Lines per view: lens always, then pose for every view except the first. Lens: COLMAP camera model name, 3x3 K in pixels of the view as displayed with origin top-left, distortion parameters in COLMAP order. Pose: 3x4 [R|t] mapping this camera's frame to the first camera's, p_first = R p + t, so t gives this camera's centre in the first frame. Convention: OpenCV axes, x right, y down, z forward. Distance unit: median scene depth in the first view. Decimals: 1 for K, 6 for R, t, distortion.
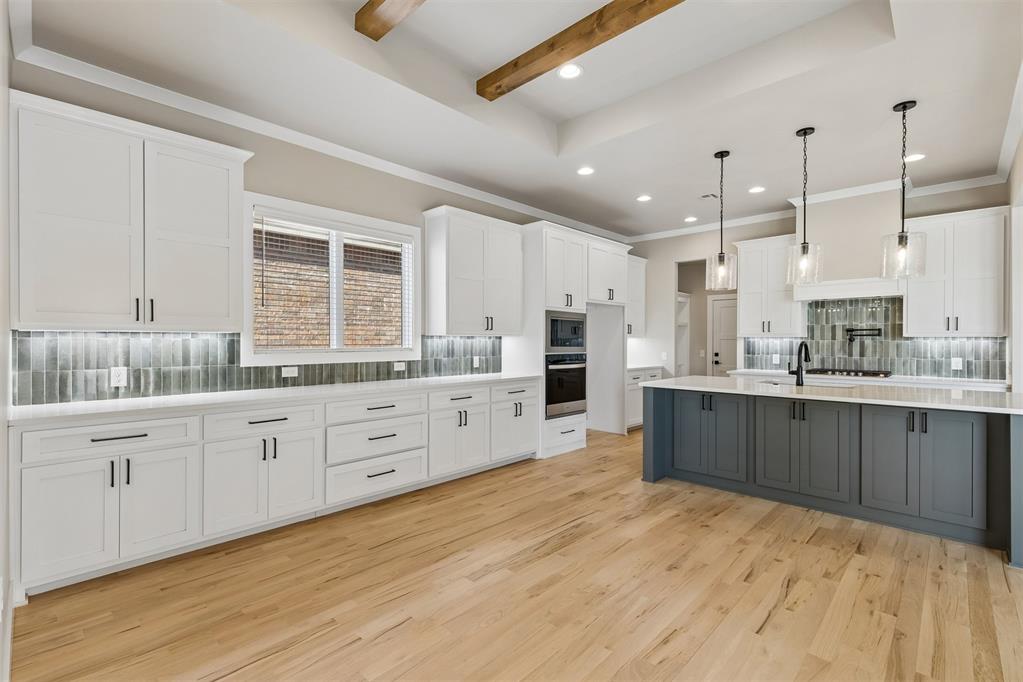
lens RADIAL K [[457.1, 0, 510.8], [0, 457.1, 340.2], [0, 0, 1]] dist [0.000207, -0.000081]
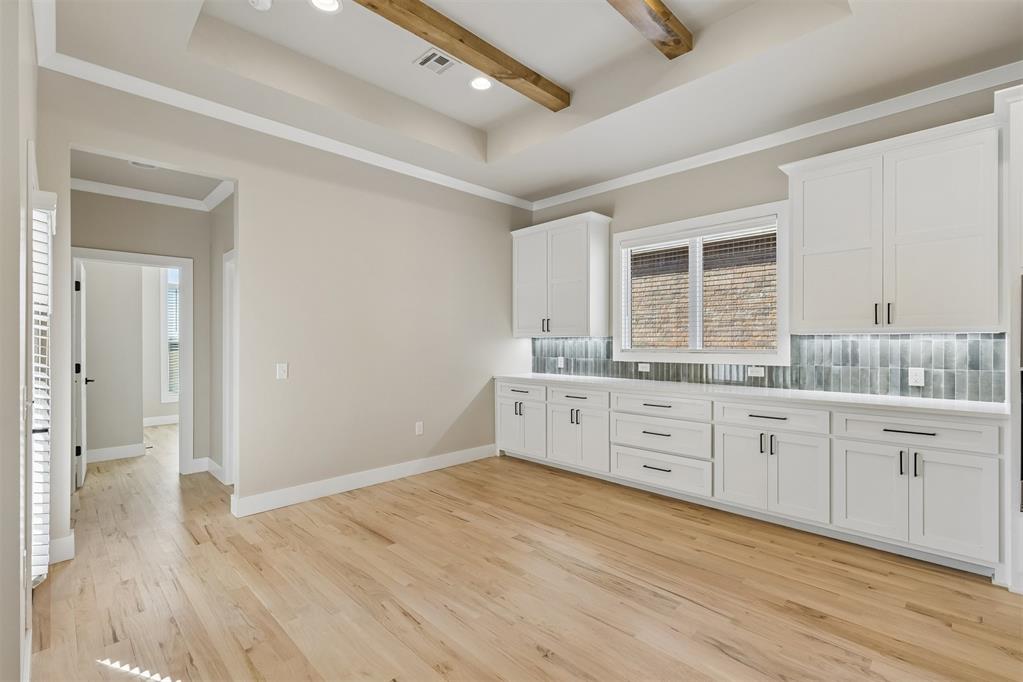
lens RADIAL K [[457.1, 0, 510.8], [0, 457.1, 340.2], [0, 0, 1]] dist [0.000207, -0.000081]
pose [[-0.018051, -0.004321, -0.999828, 0.757839], [0.002710, 0.999987, -0.004370, 0.000391], [0.999833, -0.002788, -0.018039, 0.668961]]
